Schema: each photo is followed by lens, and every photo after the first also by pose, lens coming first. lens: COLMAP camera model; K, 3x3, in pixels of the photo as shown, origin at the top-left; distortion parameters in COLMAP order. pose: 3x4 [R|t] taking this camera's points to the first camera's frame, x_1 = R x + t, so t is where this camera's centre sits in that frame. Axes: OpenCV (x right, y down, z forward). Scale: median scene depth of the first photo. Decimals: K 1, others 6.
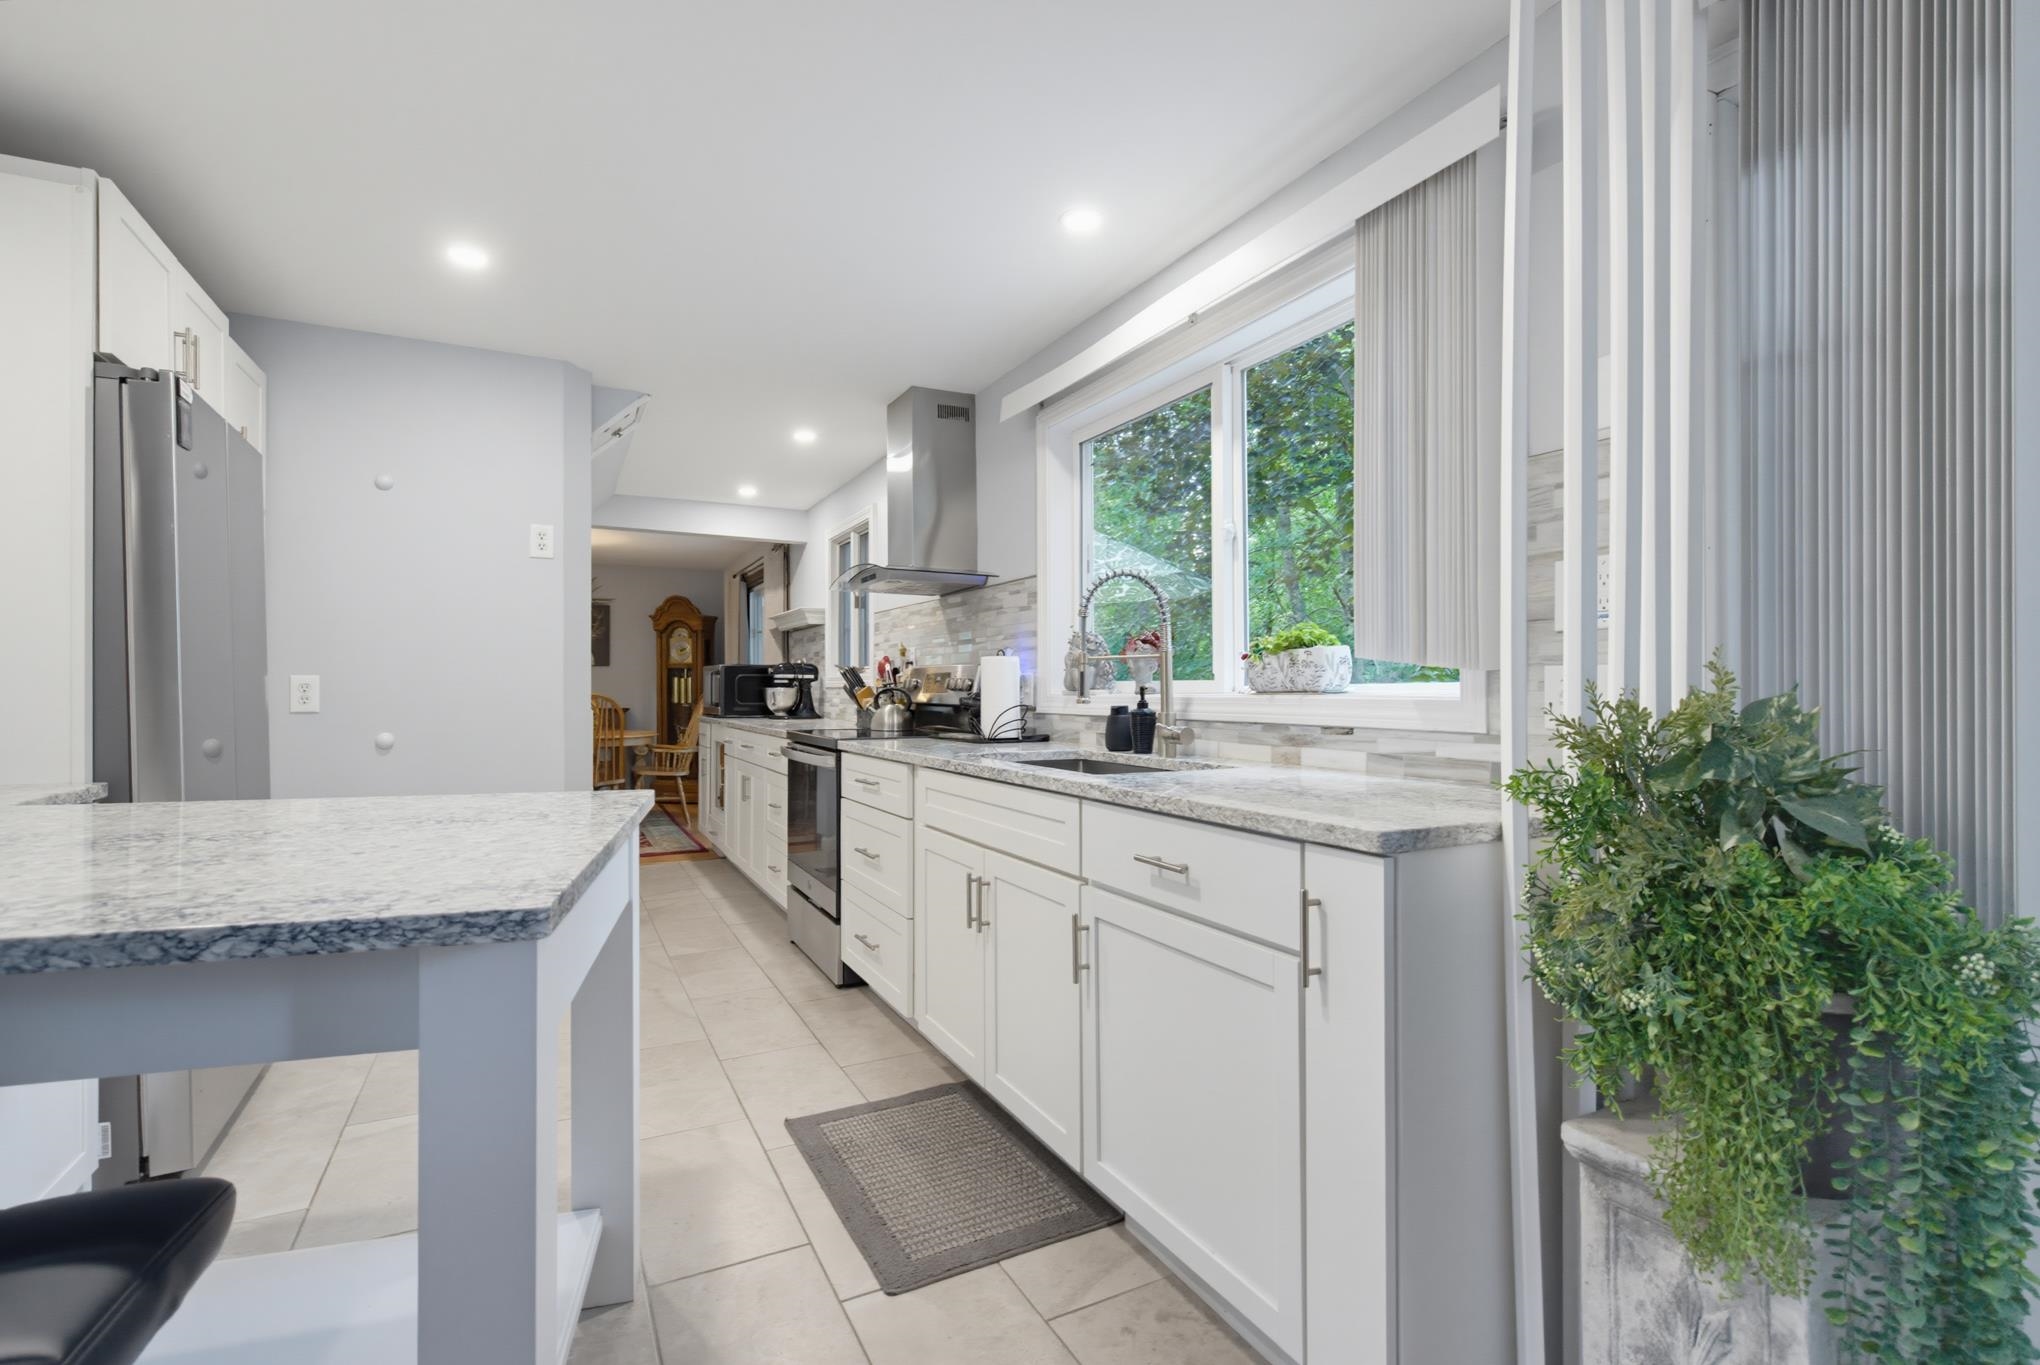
lens RADIAL K [[940.9, 0, 1017.9], [0, 940.9, 686.7], [0, 0, 1]] dist [0.001887, -0.000320]
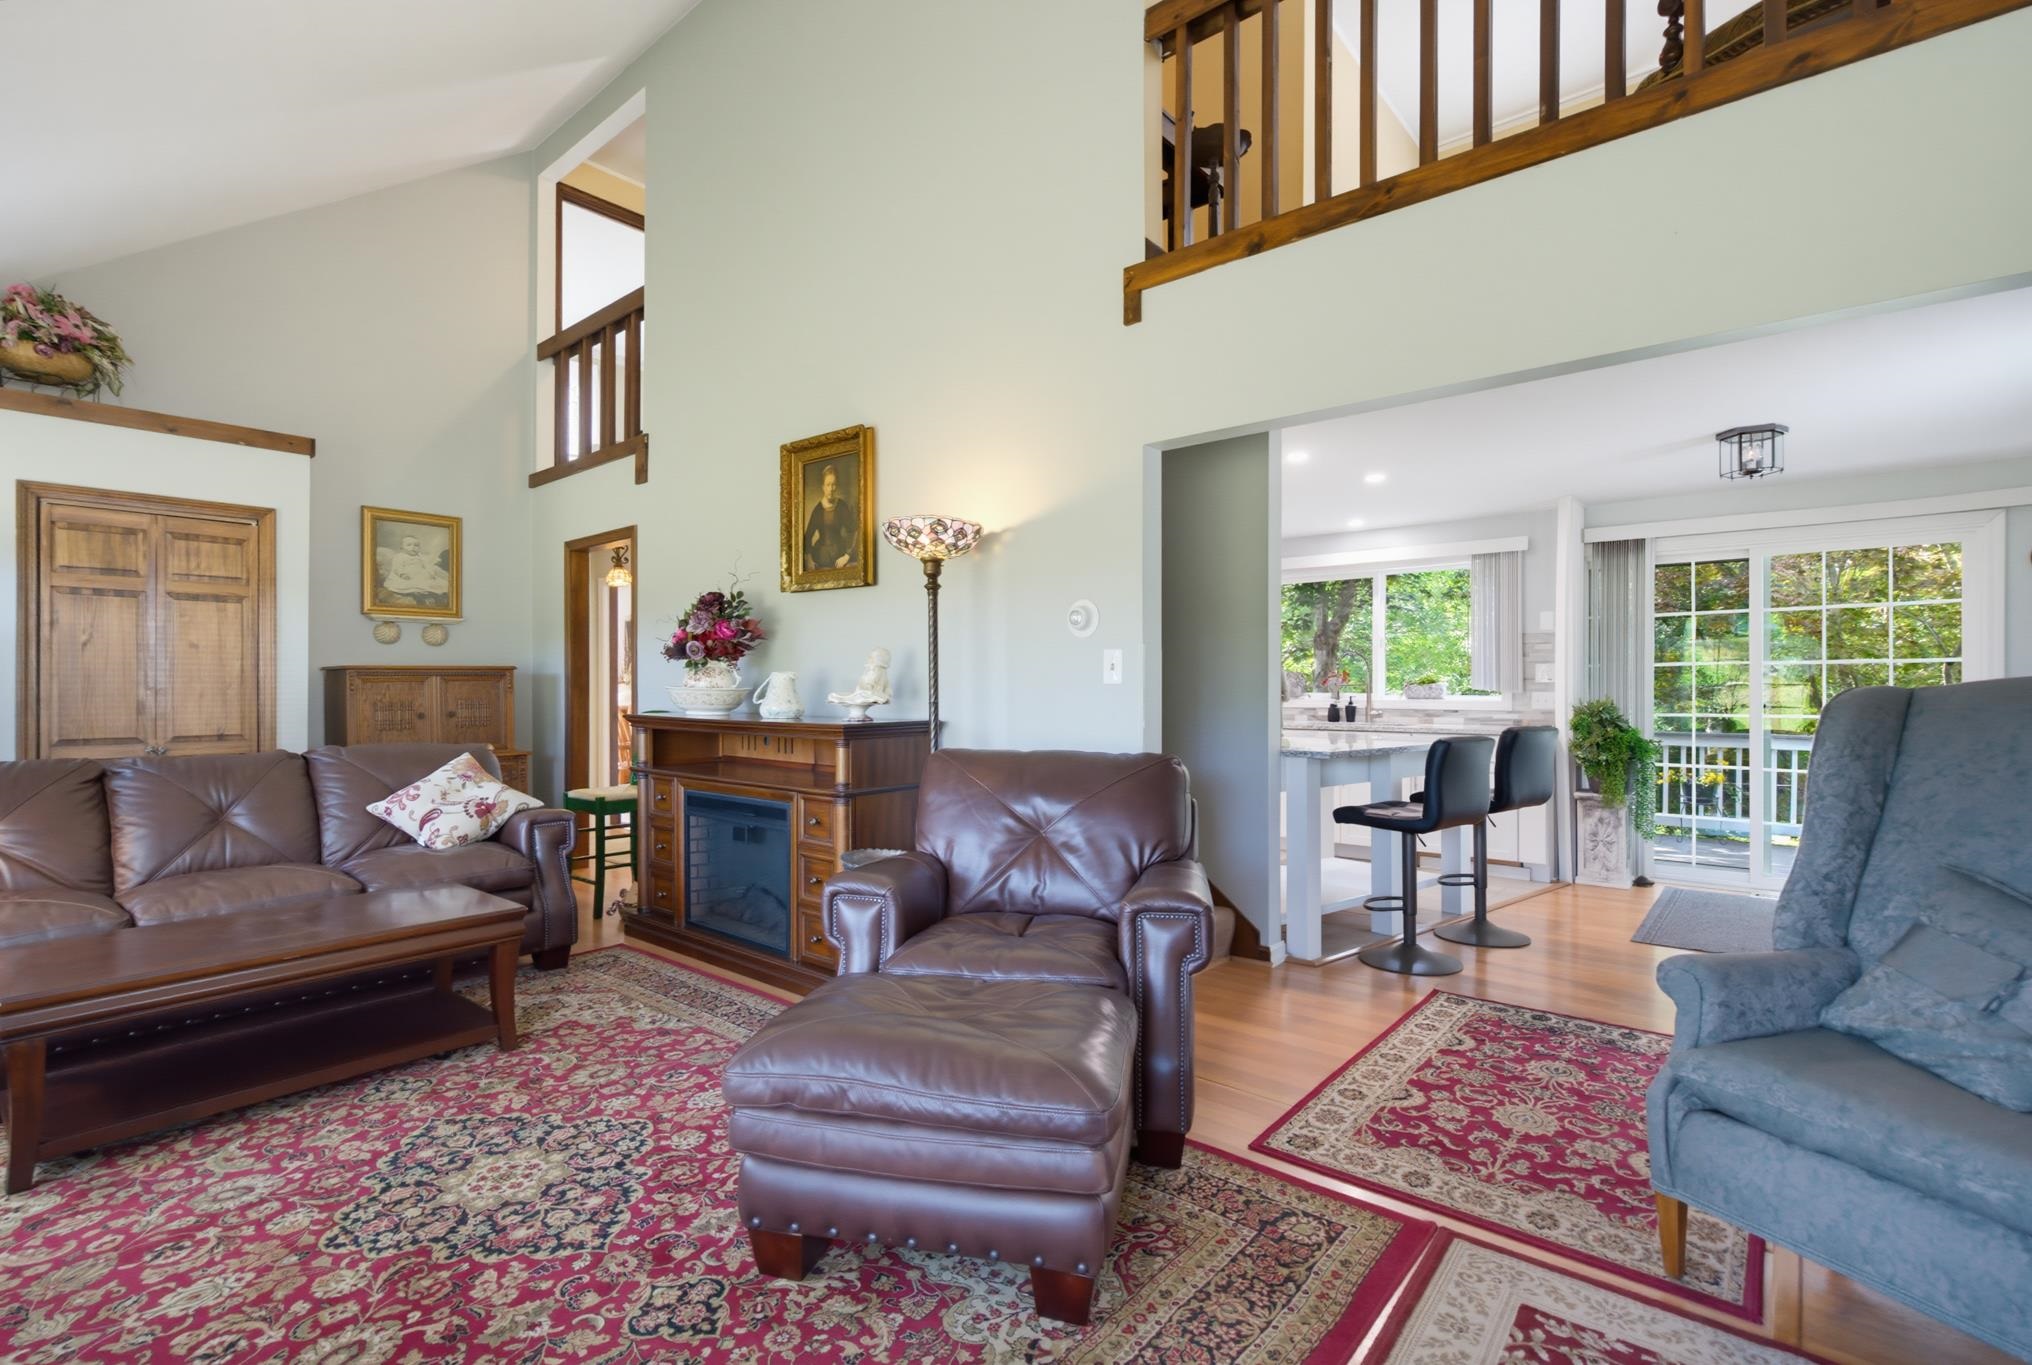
lens RADIAL K [[941.6, 0, 1016.0], [0, 941.6, 682.5], [0, 0, 1]] dist [-0.001139, -0.000265]
pose [[0.921615, 0.001879, 0.388101, -1.521224], [-0.001915, 0.999998, -0.000295, -0.030549], [-0.388101, -0.000471, 0.921617, -0.896404]]
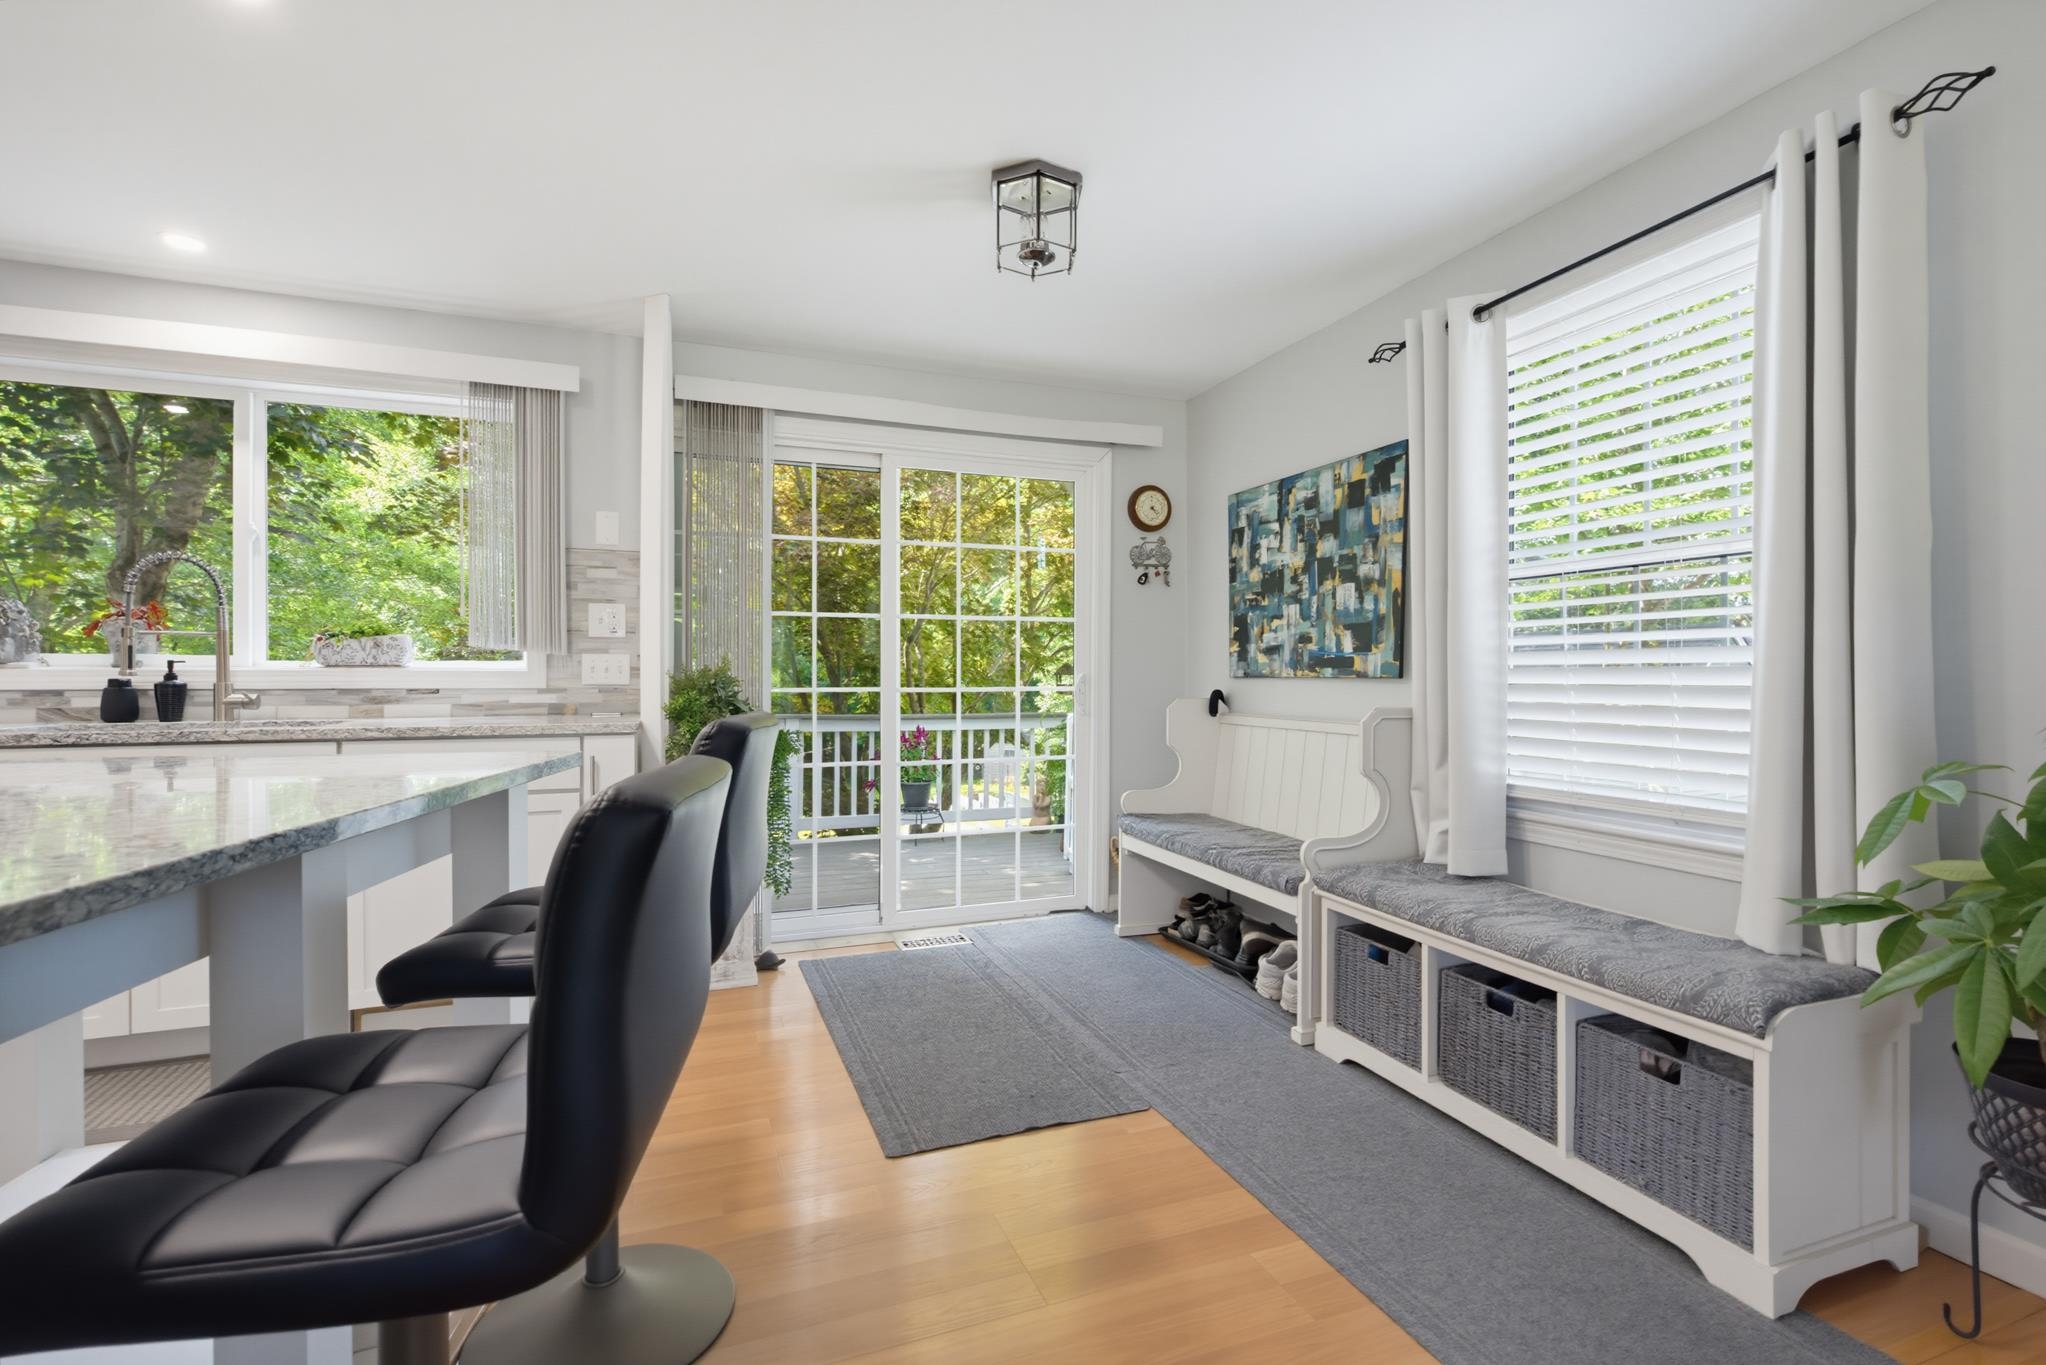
lens RADIAL K [[912.6, 0, 1030.9], [0, 912.6, 675.6], [0, 0, 1]] dist [-0.012805, -0.000330]
pose [[0.088464, -0.006004, 0.996061, -0.742470], [-0.008018, 0.999945, 0.006739, 0.002274], [-0.996047, -0.008582, 0.088411, -0.082709]]
